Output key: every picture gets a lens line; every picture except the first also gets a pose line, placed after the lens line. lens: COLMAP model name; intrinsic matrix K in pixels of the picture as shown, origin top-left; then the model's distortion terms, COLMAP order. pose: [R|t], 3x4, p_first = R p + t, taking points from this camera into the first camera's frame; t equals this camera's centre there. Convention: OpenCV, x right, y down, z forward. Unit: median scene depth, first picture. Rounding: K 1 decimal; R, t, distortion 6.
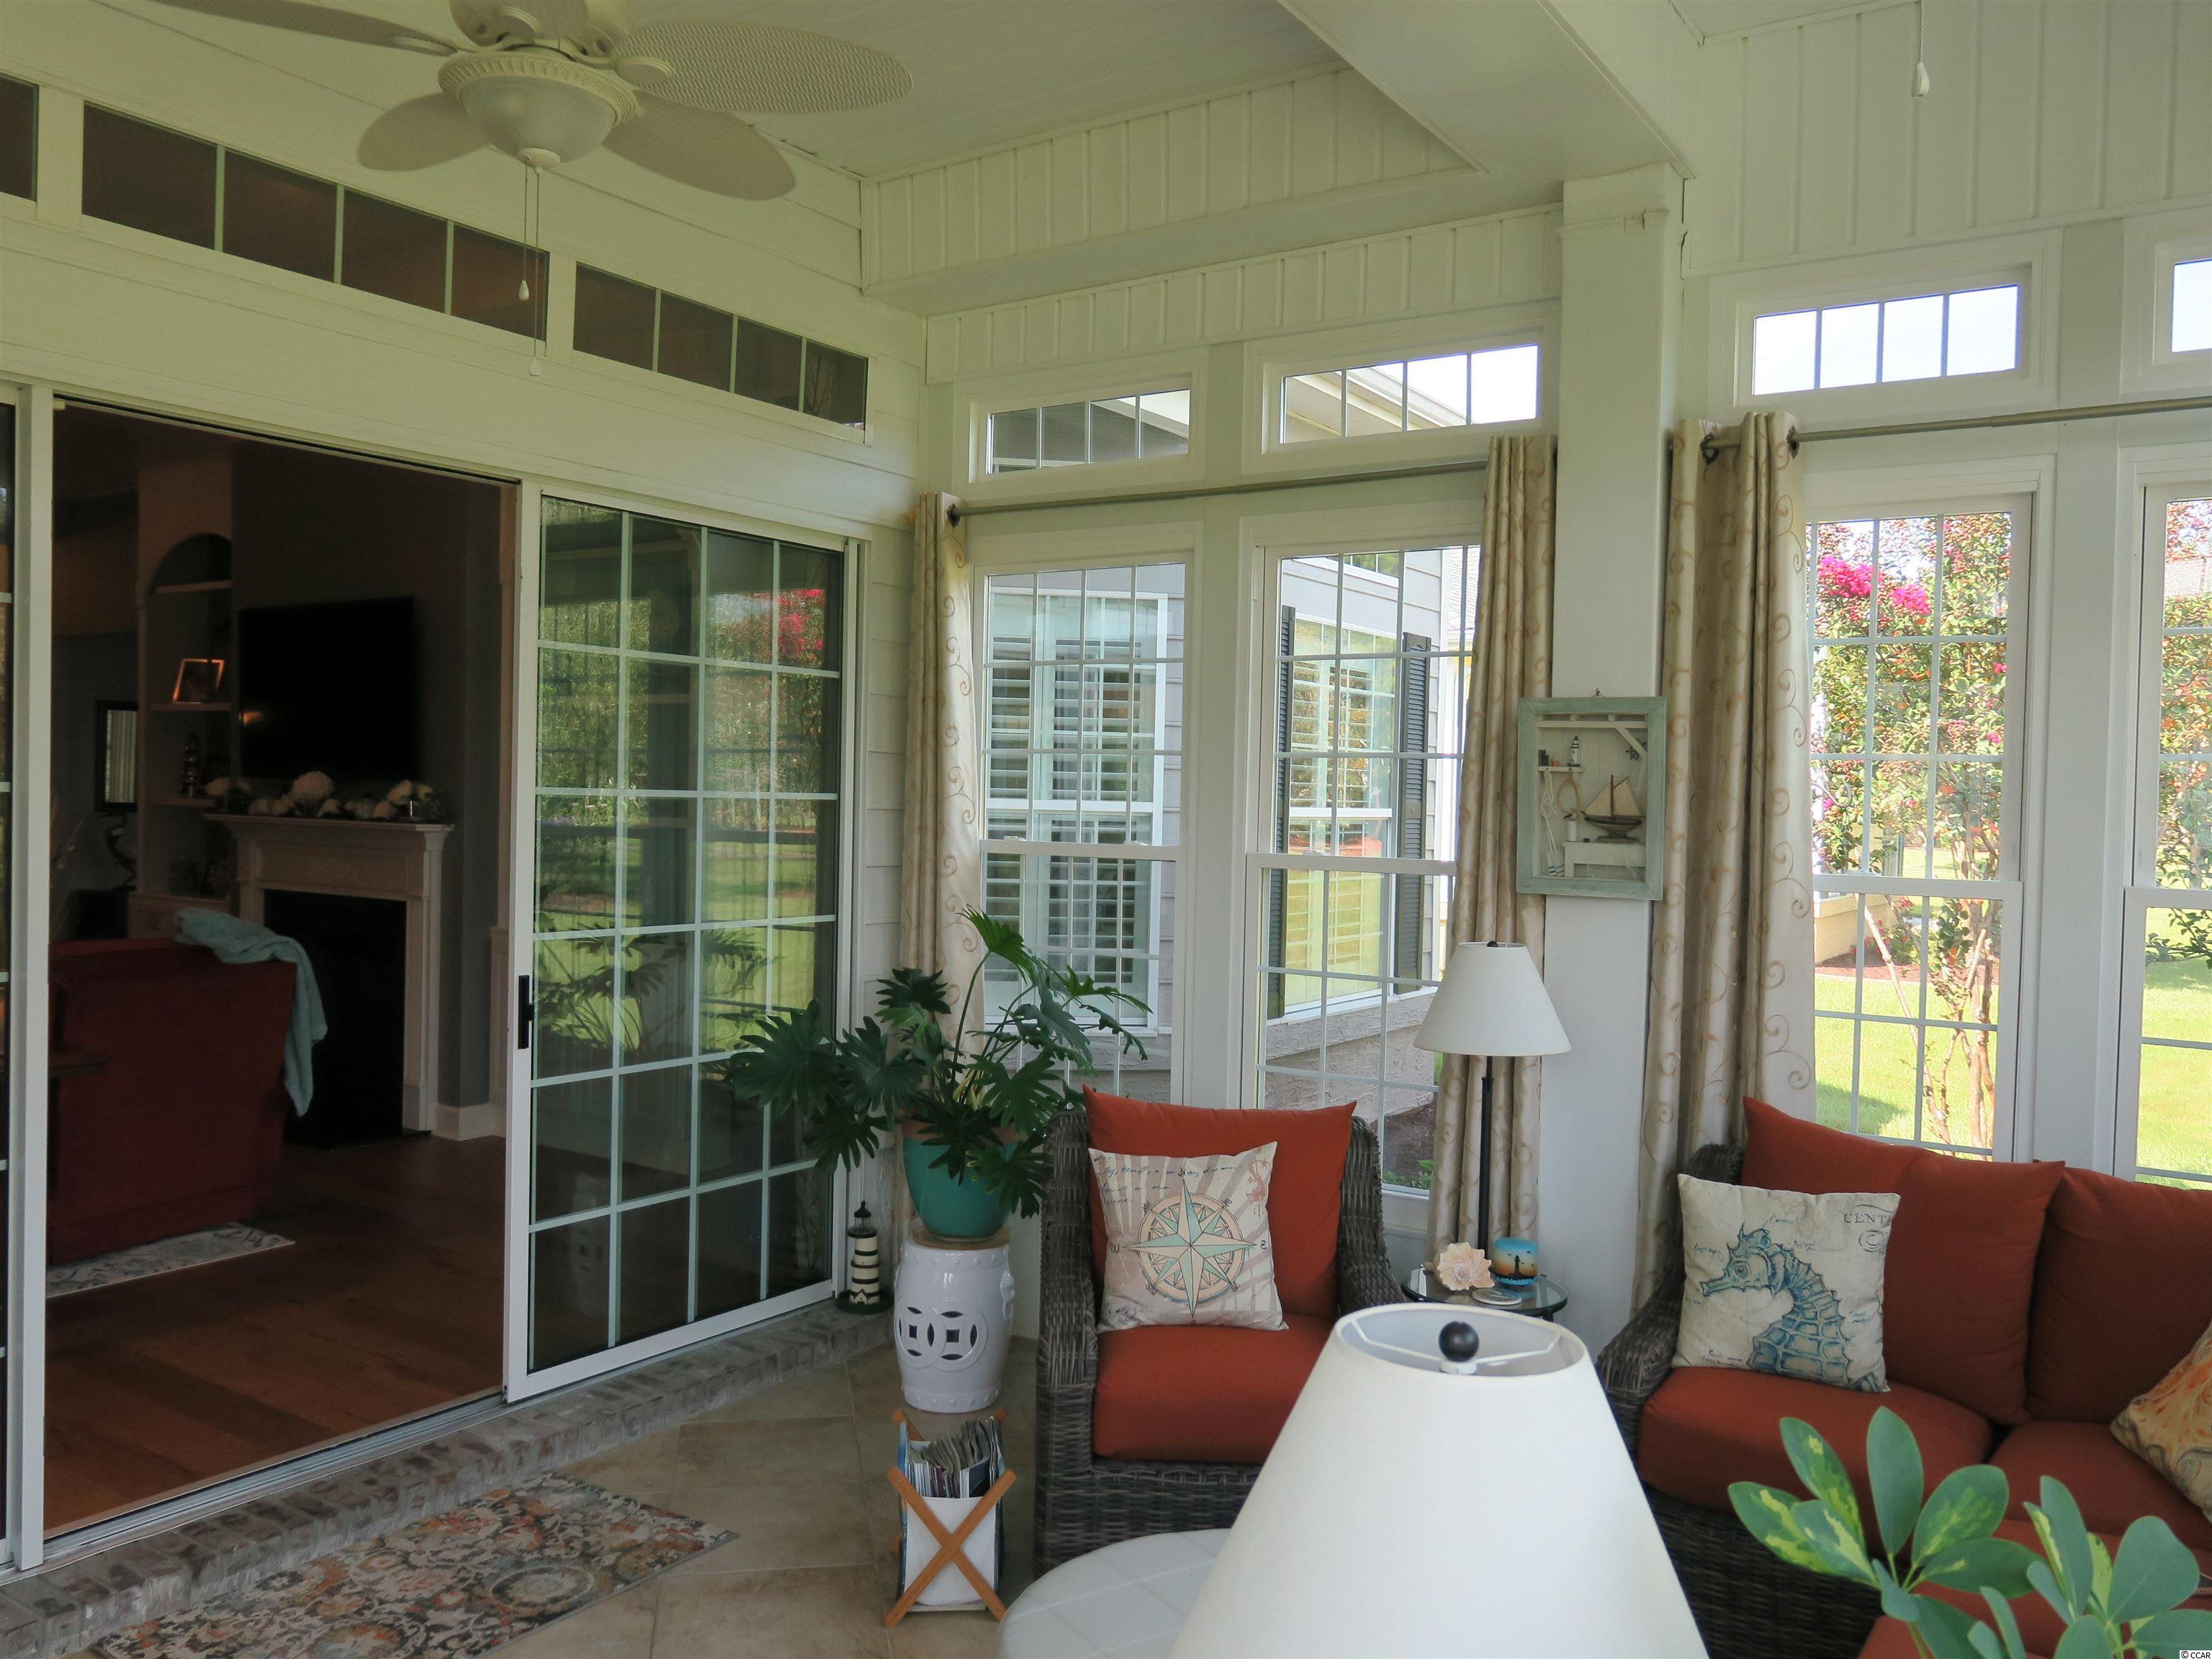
lens RADIAL K [[1728.4, 0, 1109.0], [0, 1728.4, 830.0], [0, 0, 1]] dist [-0.015395, 0.006011]
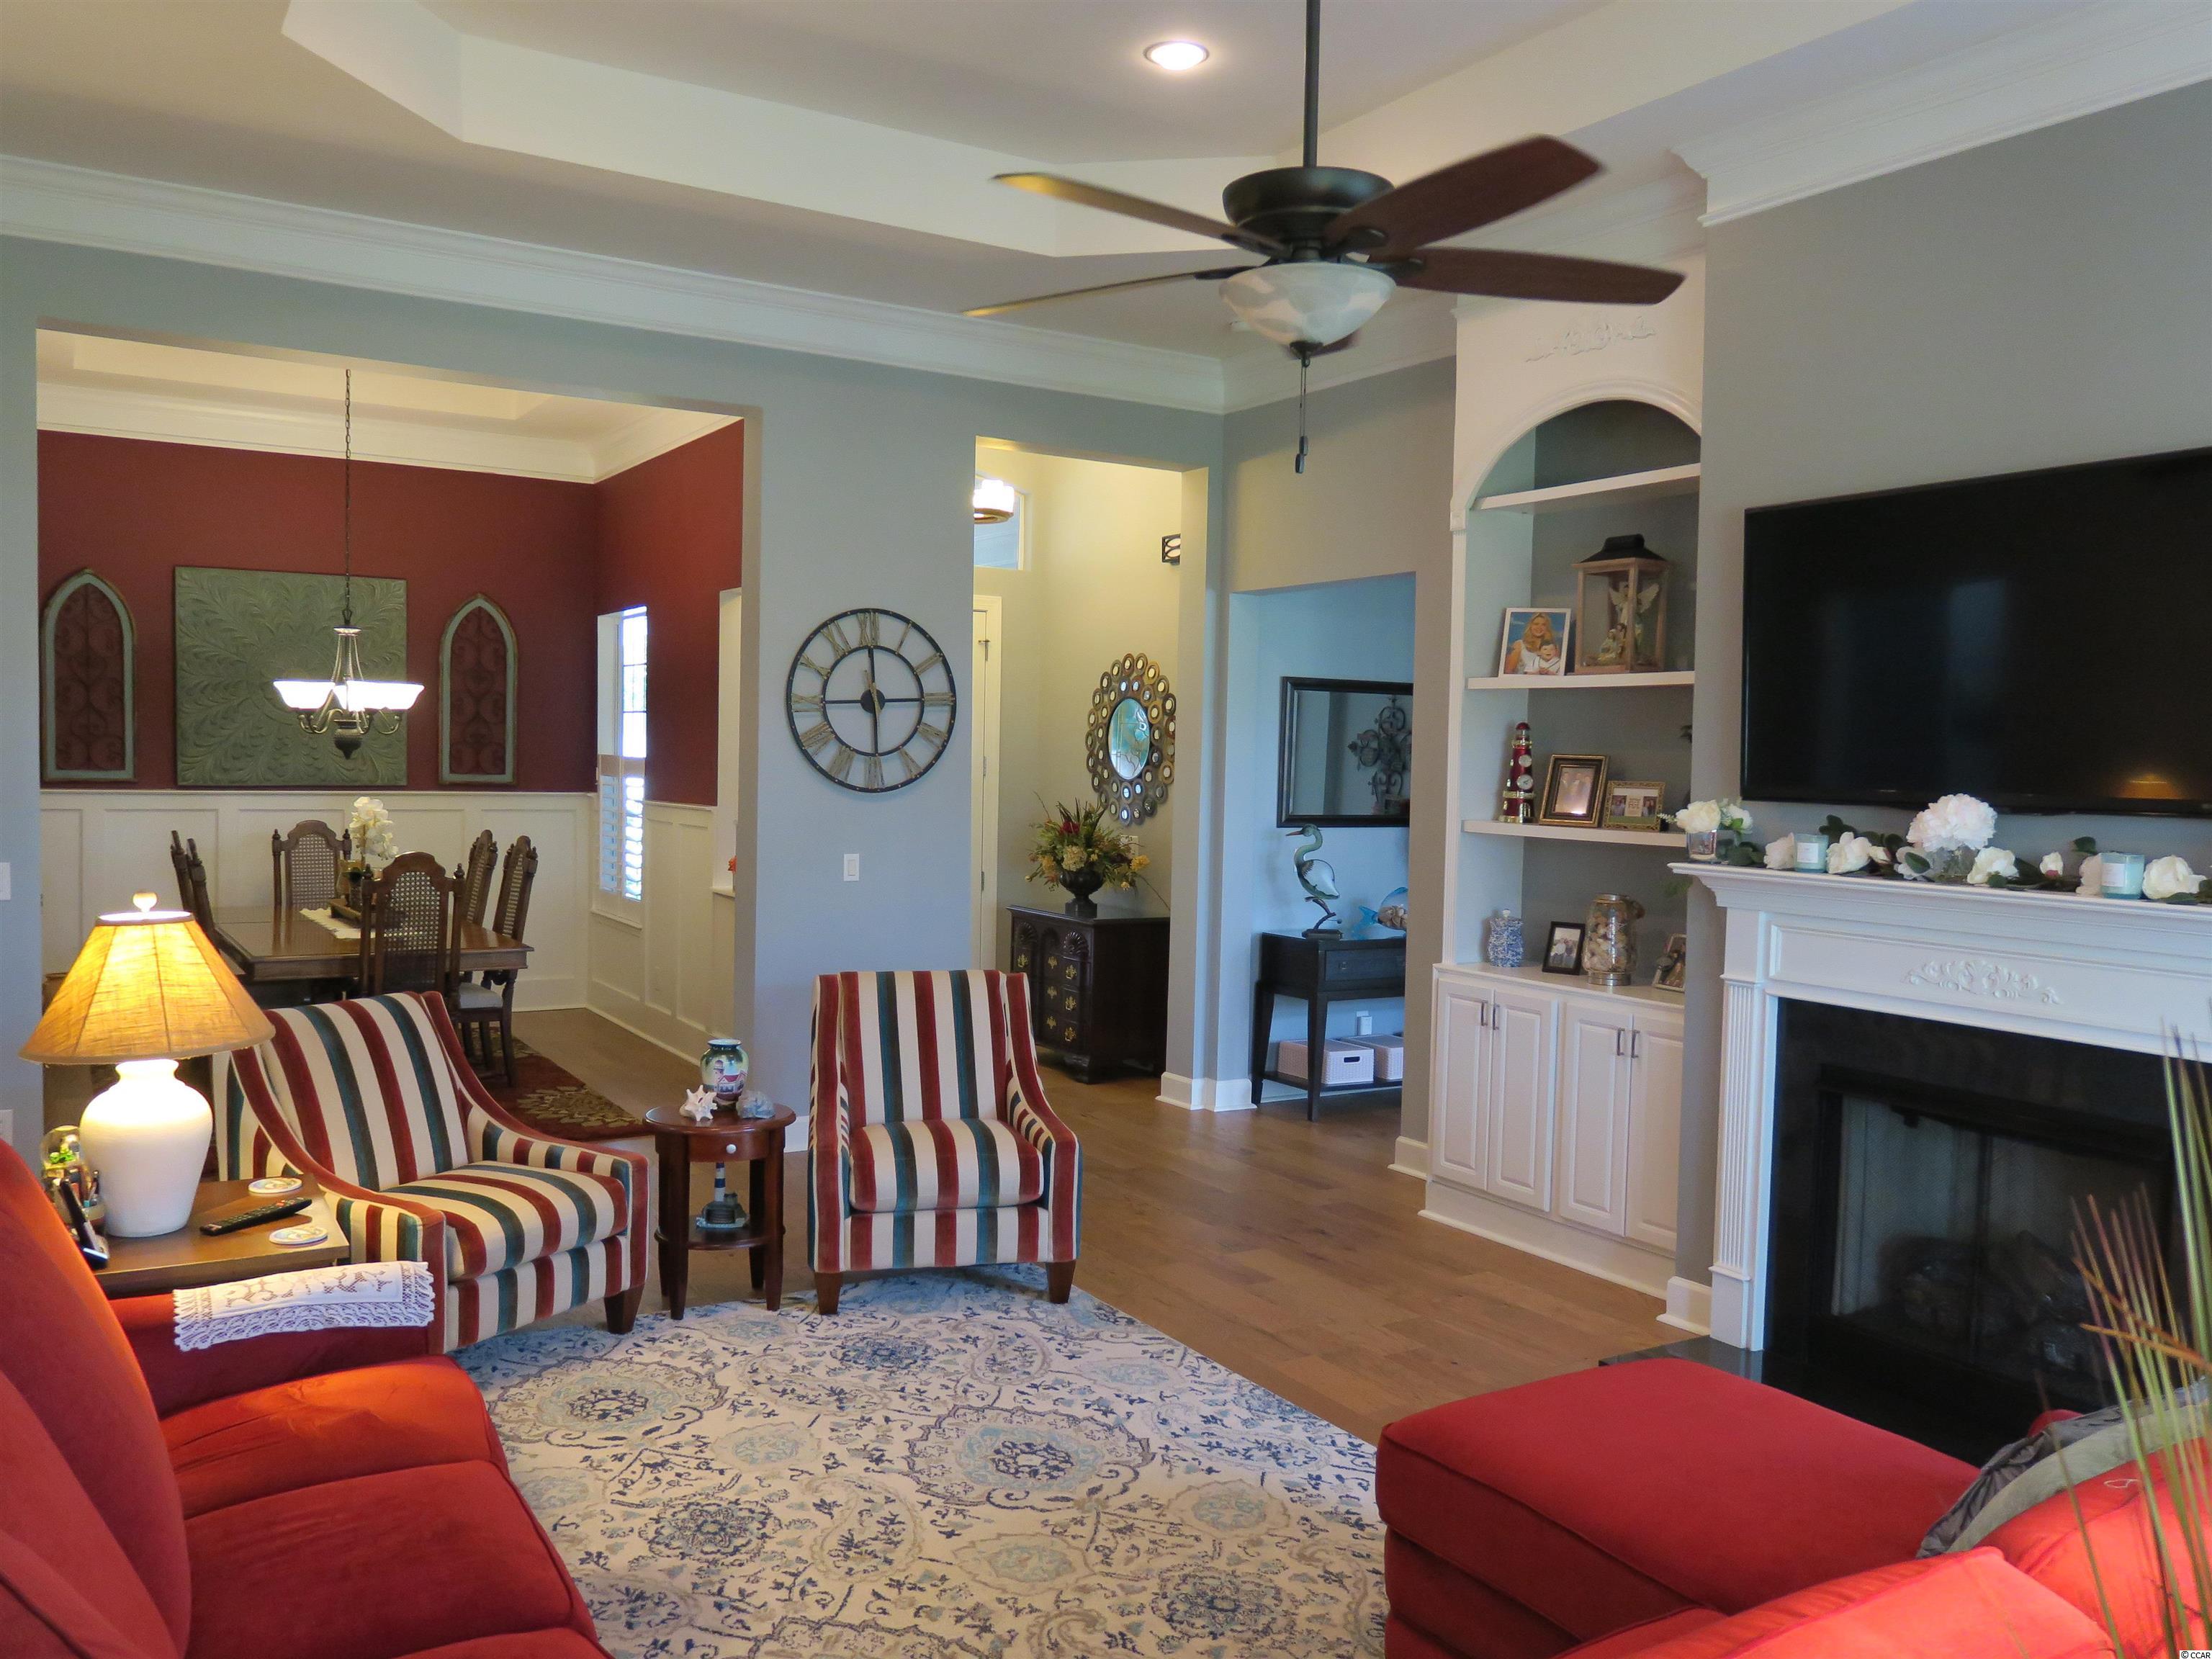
lens RADIAL K [[1728.4, 0, 1106.1], [0, 1728.4, 836.5], [0, 0, 1]] dist [-0.015395, 0.006011]
pose [[0.908228, 0.017049, -0.418128, -0.483654], [-0.009072, 0.999737, 0.021058, -0.030582], [0.418377, -0.015332, 0.908144, 0.410086]]
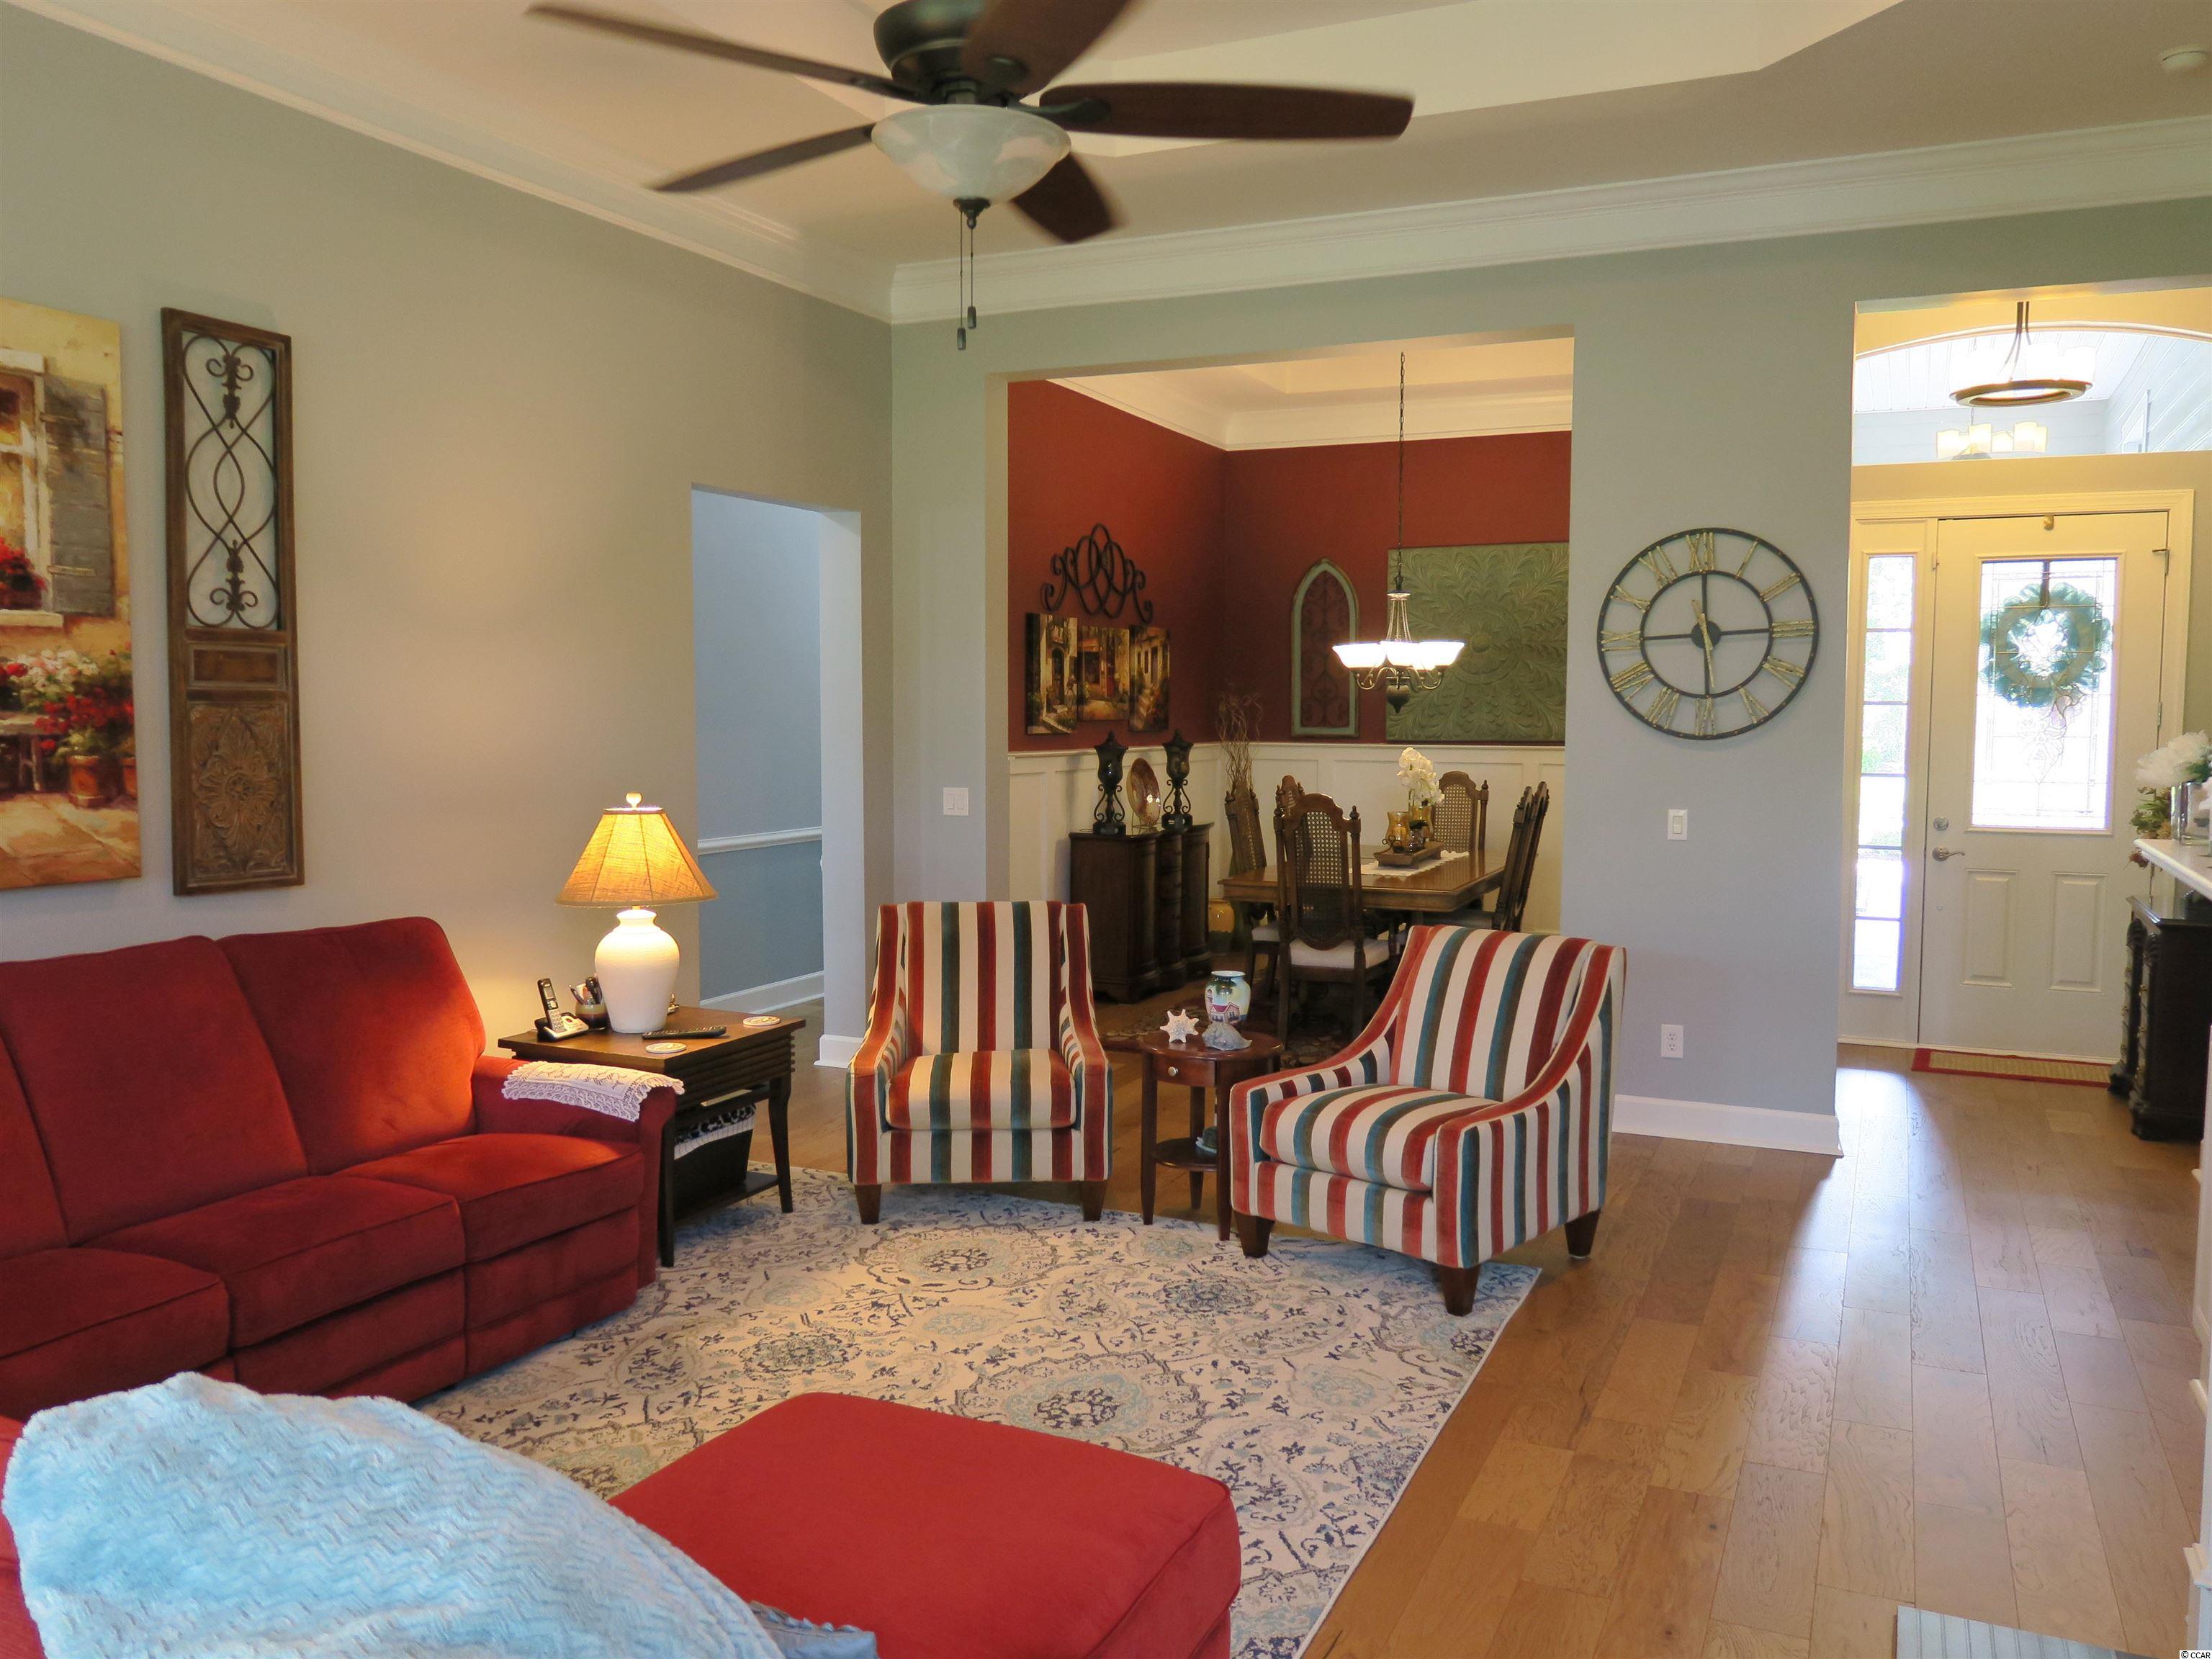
lens RADIAL K [[1728.4, 0, 1105.4], [0, 1728.4, 836.1], [0, 0, 1]] dist [-0.015395, 0.006011]
pose [[0.155694, 0.053364, -0.986363, -0.232826], [-0.018841, 0.998518, 0.051047, -0.024588], [0.987626, 0.010637, 0.156468, 0.791025]]
